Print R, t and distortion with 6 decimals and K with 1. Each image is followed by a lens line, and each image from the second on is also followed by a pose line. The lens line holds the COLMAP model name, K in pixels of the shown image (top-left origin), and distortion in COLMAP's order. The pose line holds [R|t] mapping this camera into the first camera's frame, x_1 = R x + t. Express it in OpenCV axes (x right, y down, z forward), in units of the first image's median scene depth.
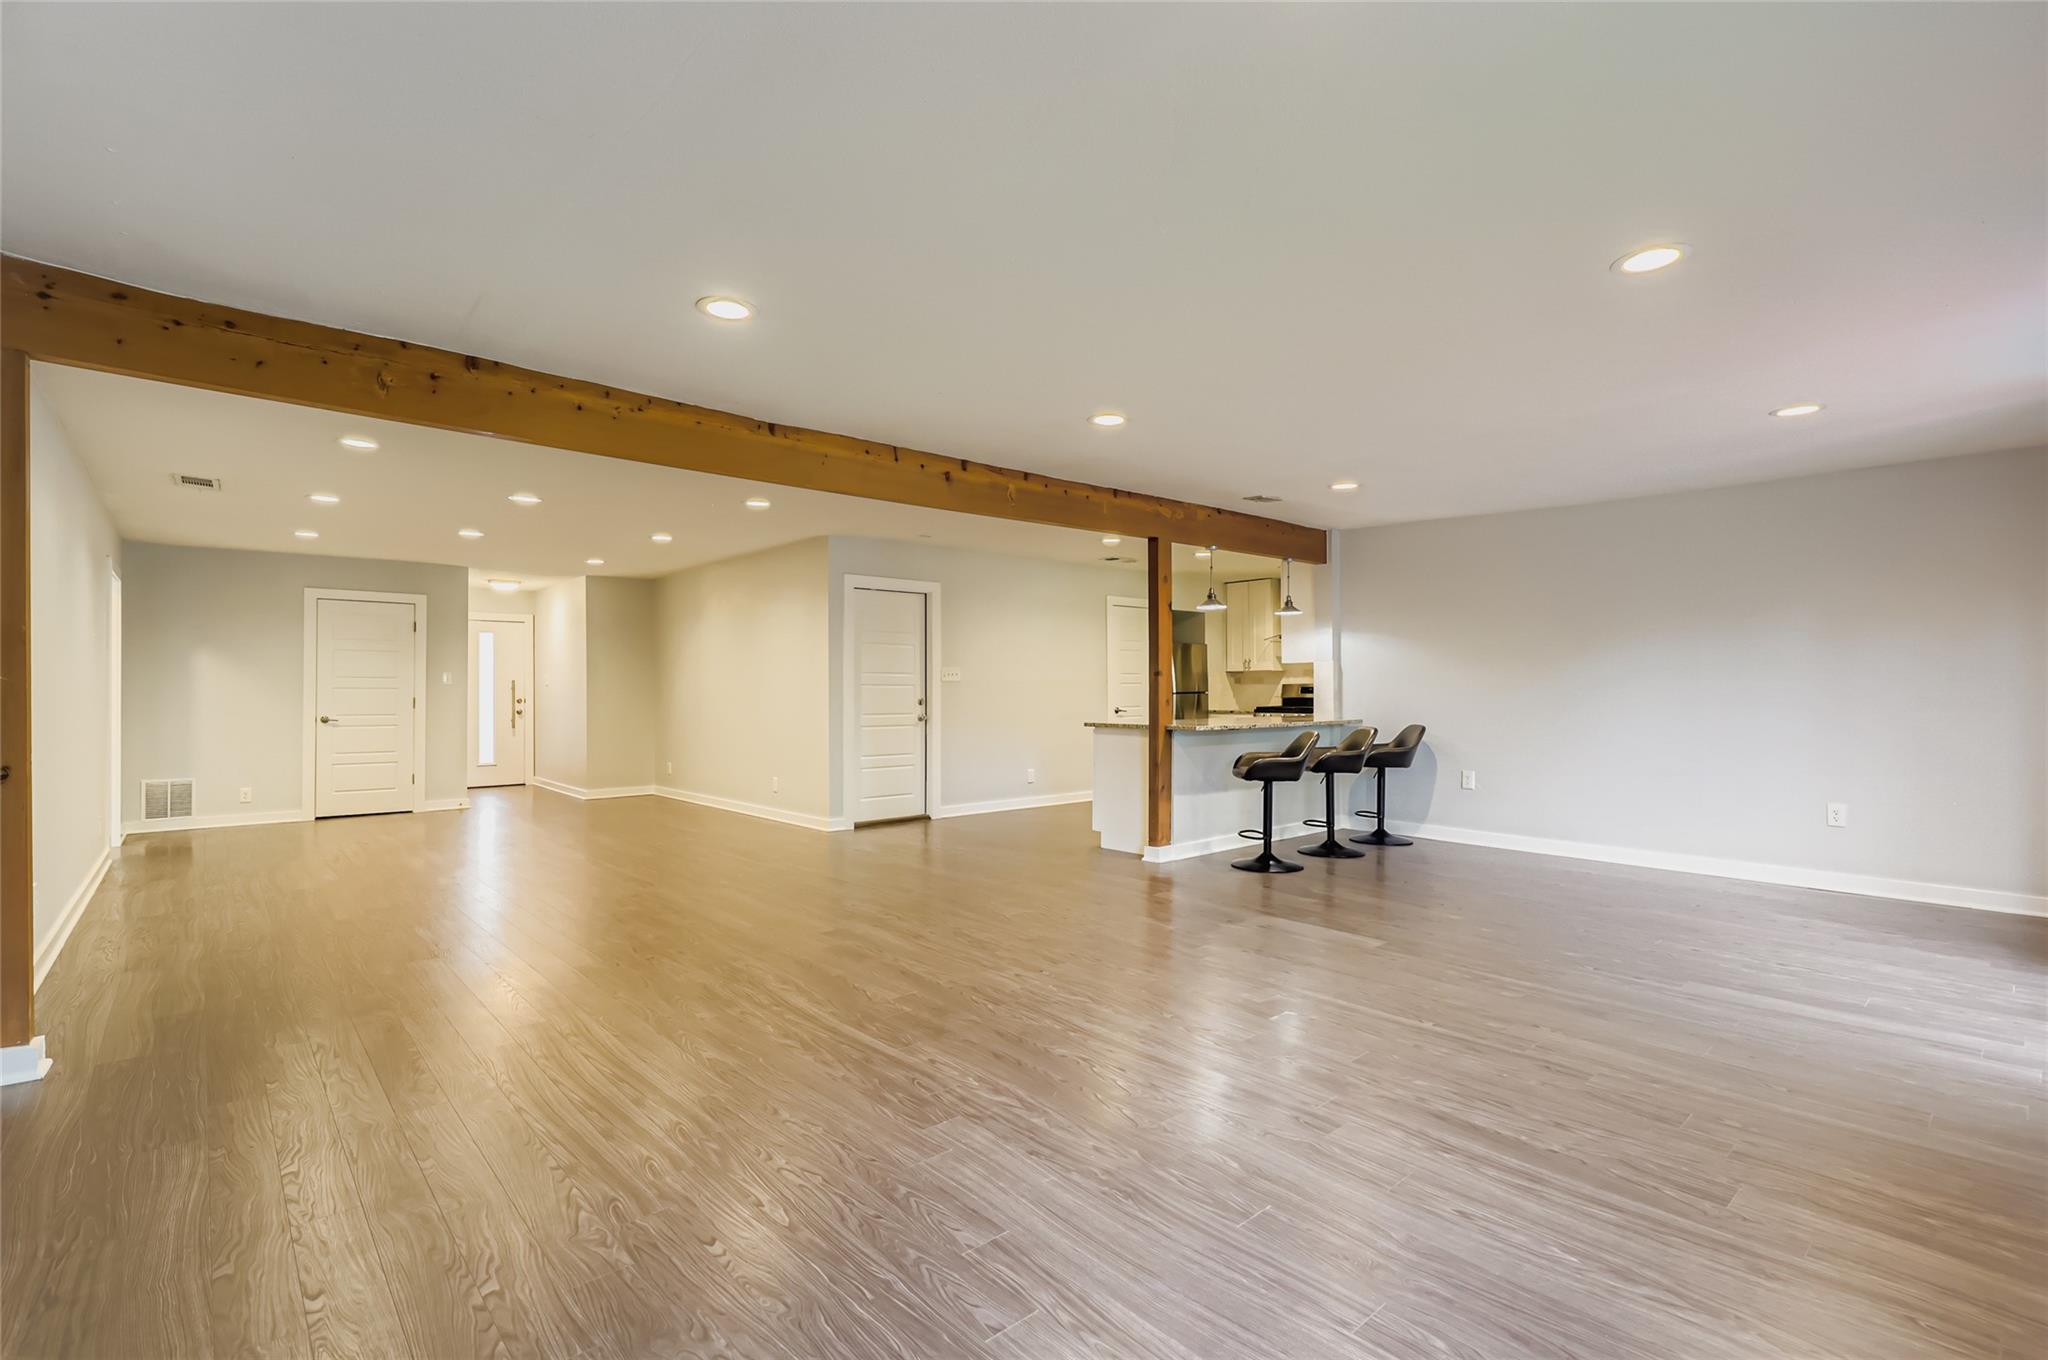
lens RADIAL K [[926.2, 0, 1029.5], [0, 926.2, 654.9], [0, 0, 1]] dist [-0.000262, 0.000085]
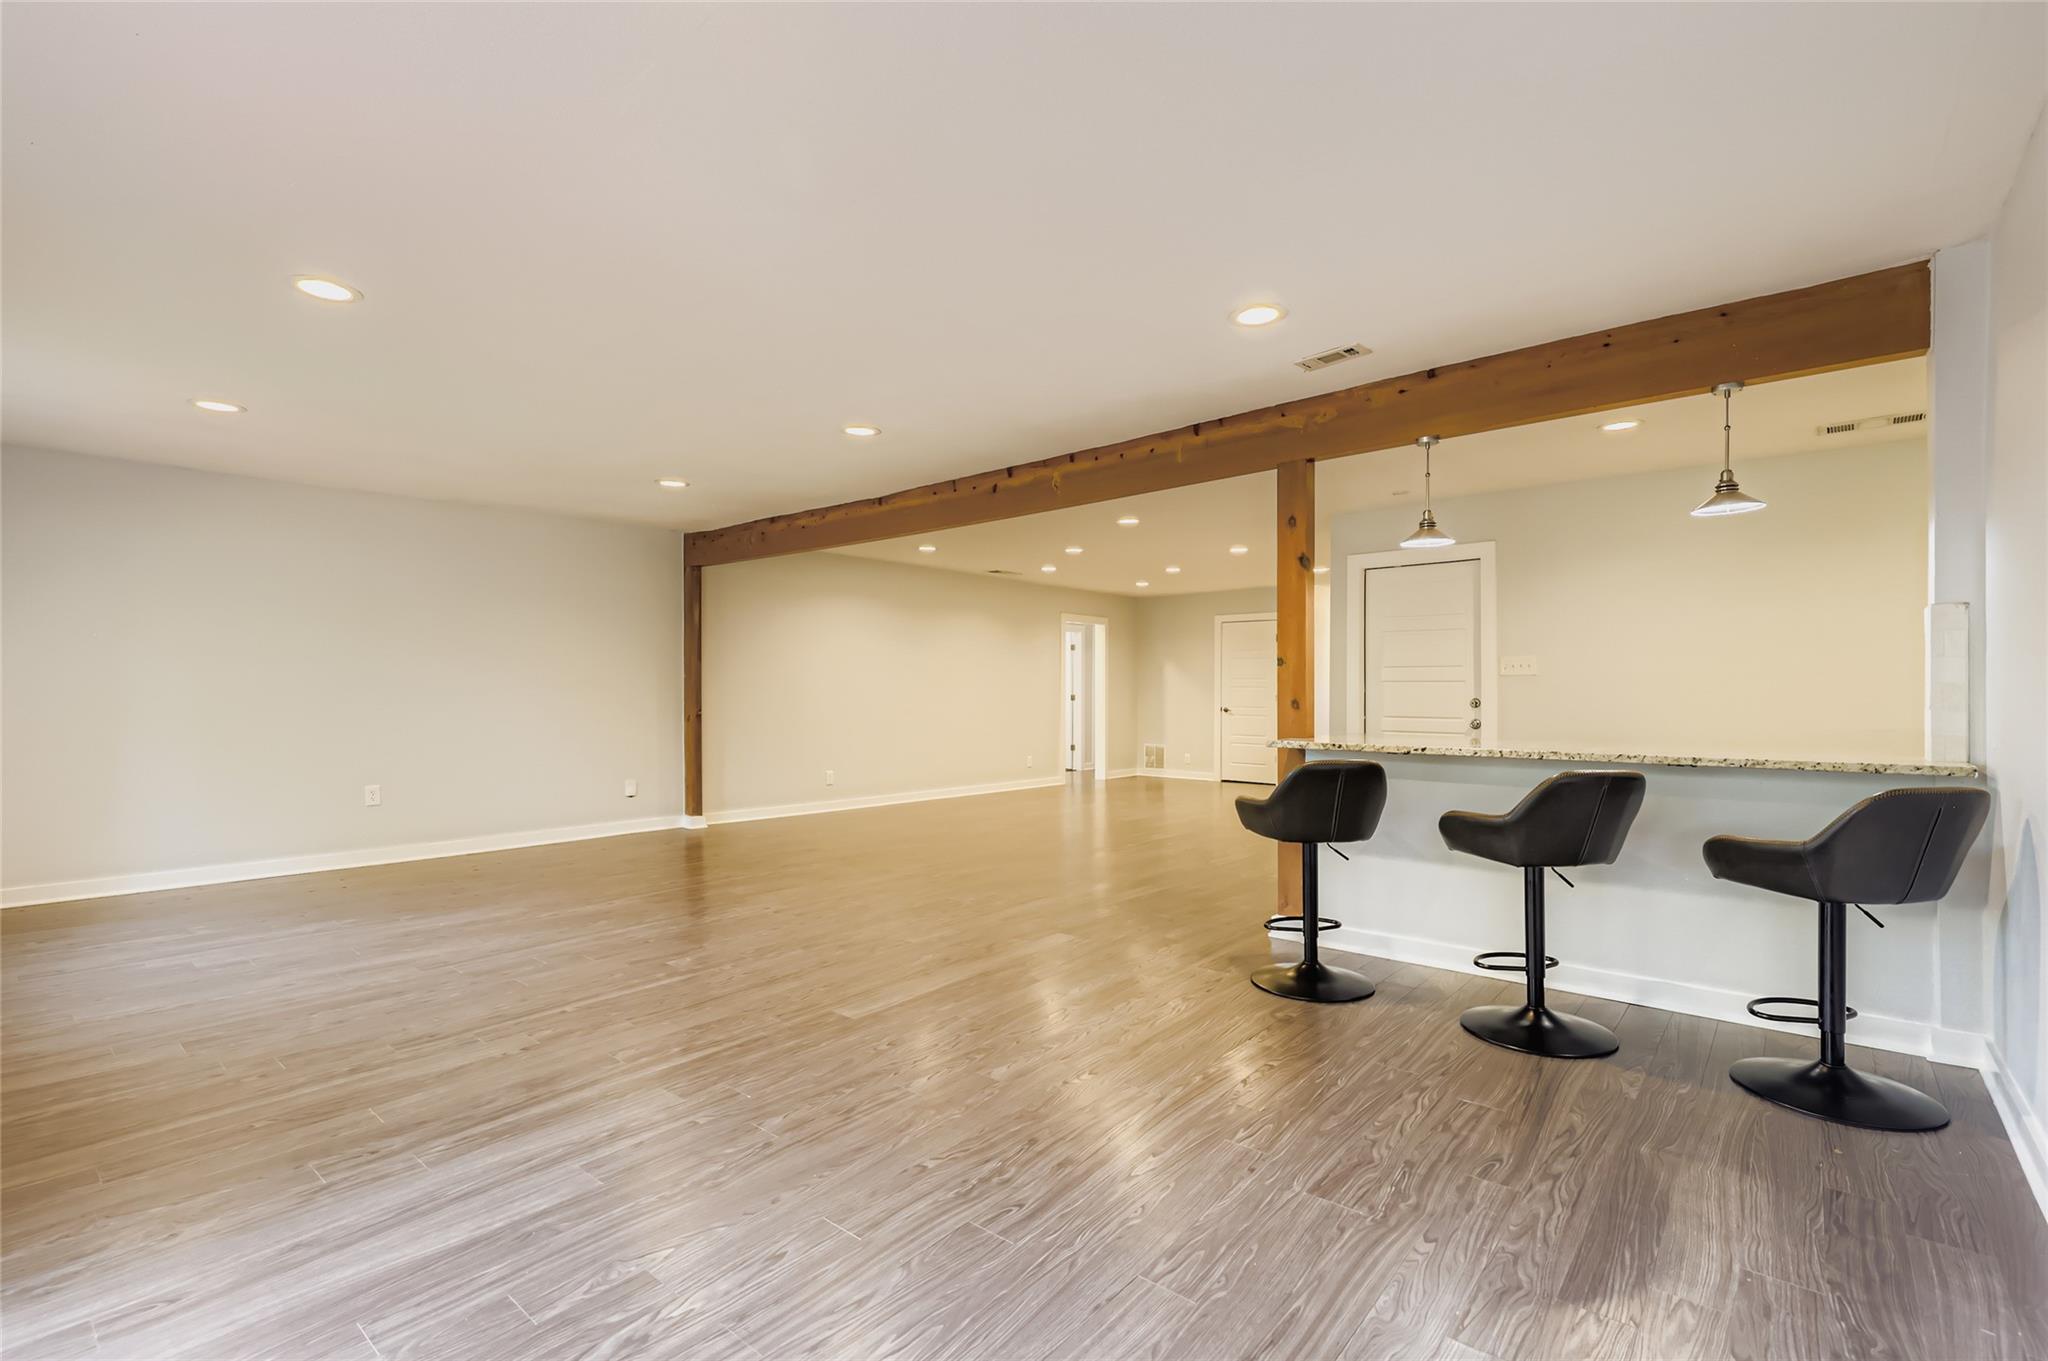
lens RADIAL K [[921.9, 0, 1015.5], [0, 921.9, 694.1], [0, 0, 1]] dist [0.003451, 0.000066]
pose [[0.131503, 0.005283, -0.991302, 1.067896], [0.040334, 0.999129, 0.010675, 0.036655], [0.990495, -0.041387, 0.131175, 0.962618]]
